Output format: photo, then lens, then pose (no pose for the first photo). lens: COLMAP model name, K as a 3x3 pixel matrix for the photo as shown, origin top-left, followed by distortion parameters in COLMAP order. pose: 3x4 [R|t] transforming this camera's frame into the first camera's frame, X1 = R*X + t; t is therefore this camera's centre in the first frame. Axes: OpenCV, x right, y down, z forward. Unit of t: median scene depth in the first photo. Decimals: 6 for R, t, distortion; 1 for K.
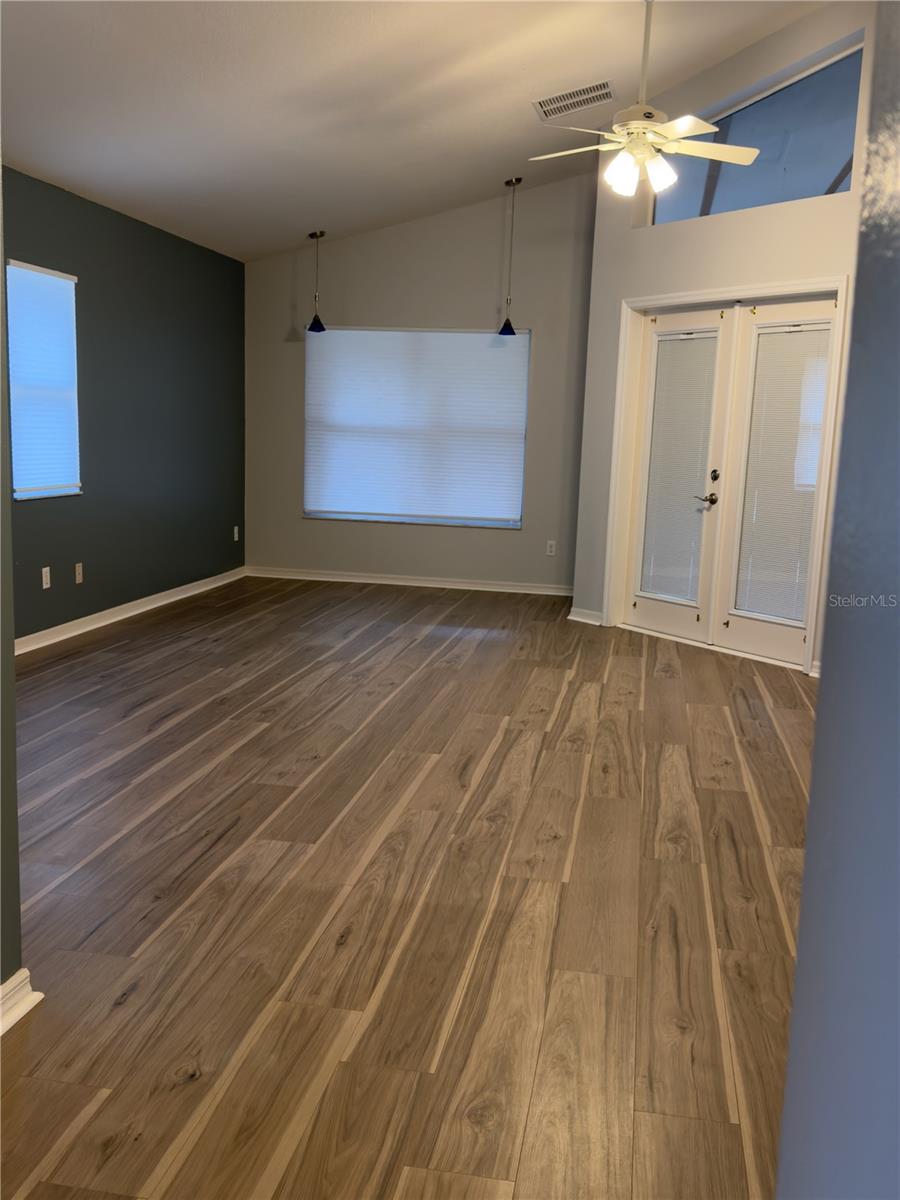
lens RADIAL K [[1111.4, 0, 436.9], [0, 1111.4, 605.4], [0, 0, 1]] dist [0.170356, -0.353076]
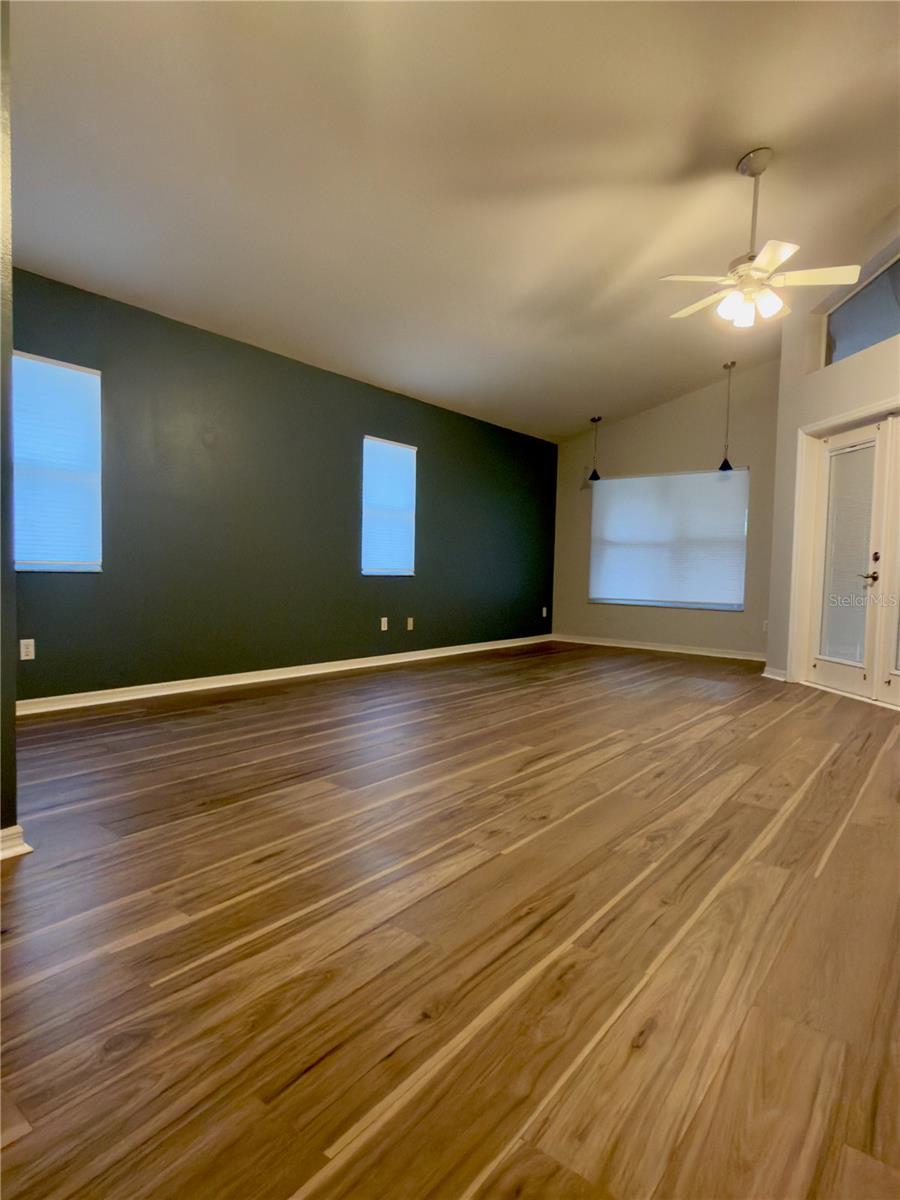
lens RADIAL K [[656.9, 0, 450.0], [0, 656.9, 600.0], [0, 0, 1]] dist [0.002616, 0.000591]
pose [[0.884602, 0.008871, -0.466263, 0.273876], [-0.066911, 0.991888, -0.108075, 0.056140], [0.461522, 0.126801, 0.878020, 0.288984]]
